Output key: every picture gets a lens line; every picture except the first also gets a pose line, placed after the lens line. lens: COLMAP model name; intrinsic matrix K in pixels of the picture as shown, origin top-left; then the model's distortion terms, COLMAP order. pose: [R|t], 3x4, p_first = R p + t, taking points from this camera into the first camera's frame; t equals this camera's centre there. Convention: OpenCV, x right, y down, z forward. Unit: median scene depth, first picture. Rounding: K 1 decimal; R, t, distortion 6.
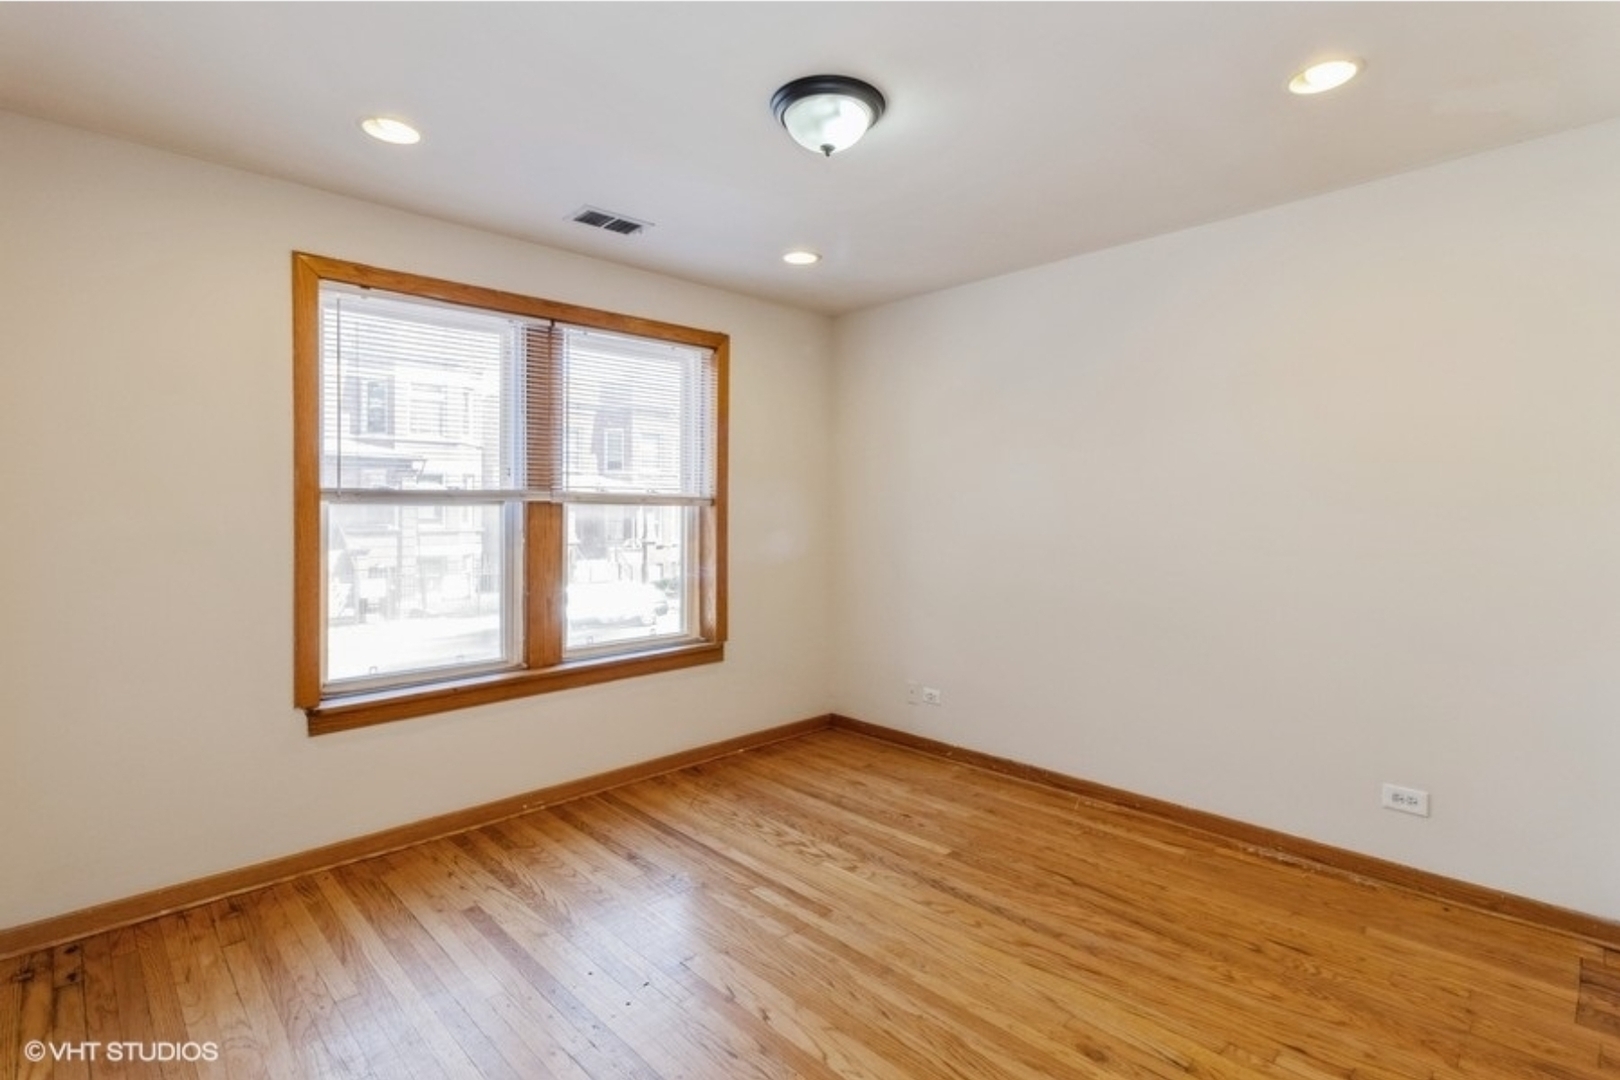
lens RADIAL K [[762.1, 0, 821.2], [0, 762.1, 533.4], [0, 0, 1]] dist [0.001290, -0.001067]
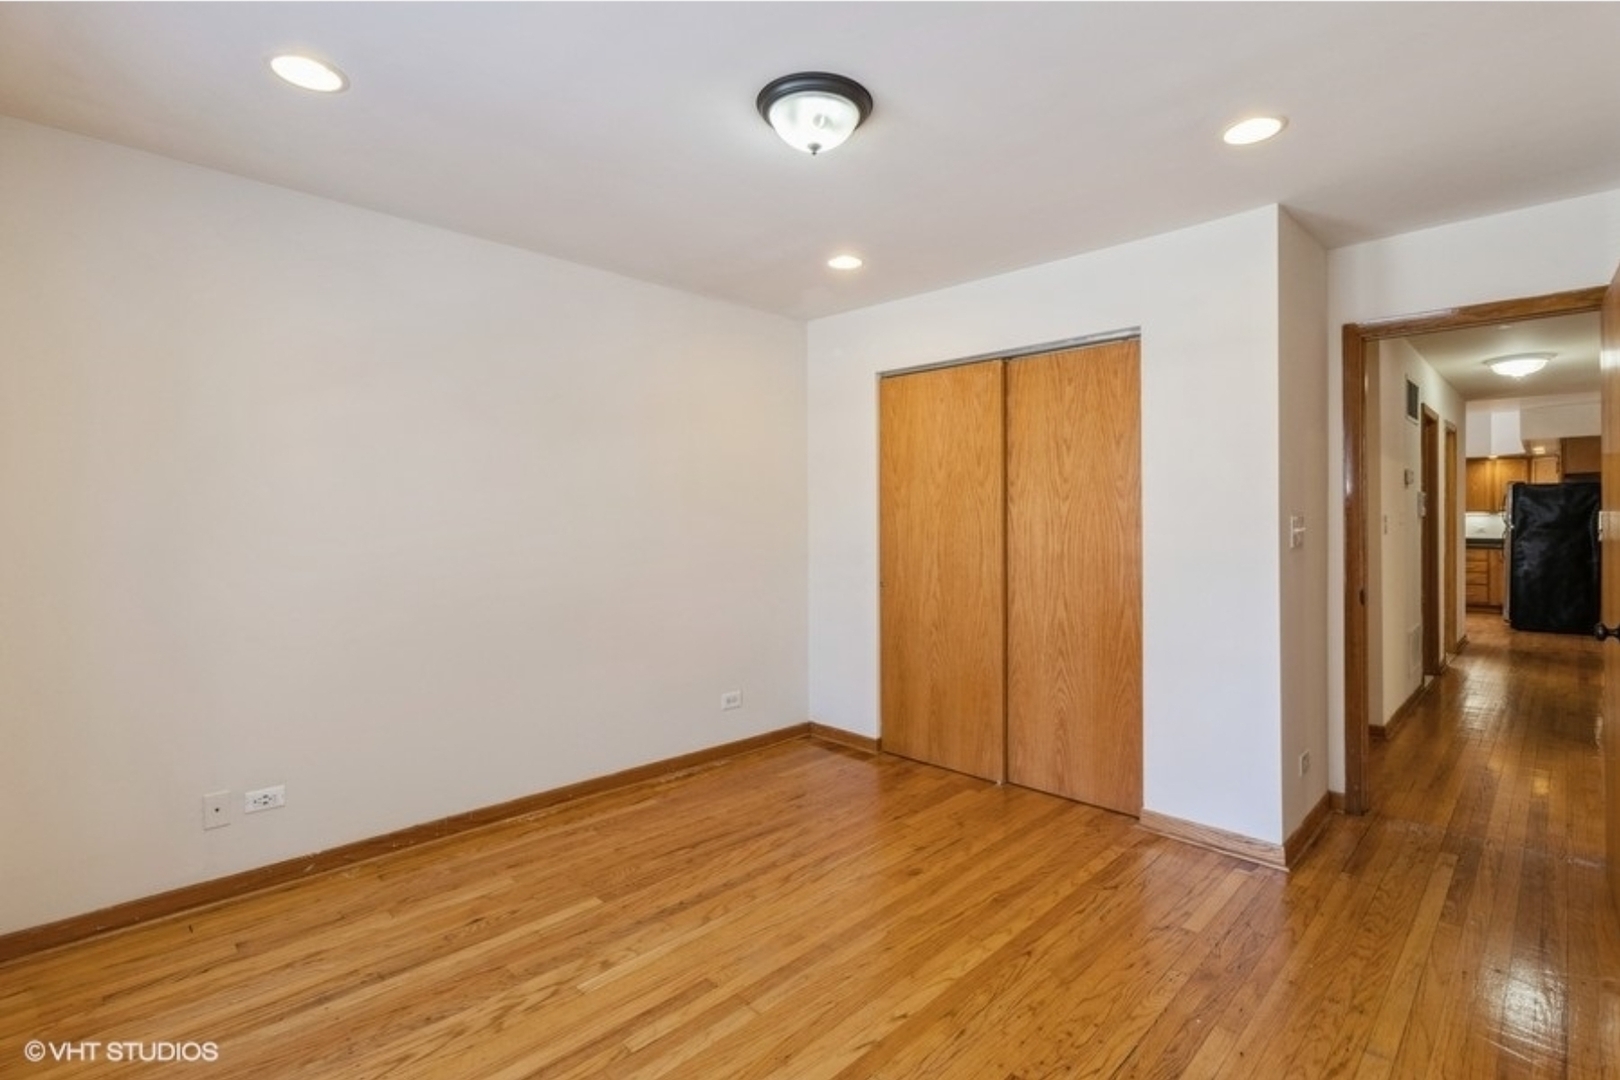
lens RADIAL K [[762.1, 0, 820.1], [0, 762.1, 529.9], [0, 0, 1]] dist [0.001290, -0.001067]
pose [[-0.010159, -0.015998, 0.999820, -0.740560], [0.030127, 0.999413, 0.016297, -0.019851], [-0.999494, 0.030287, -0.009671, 0.761601]]
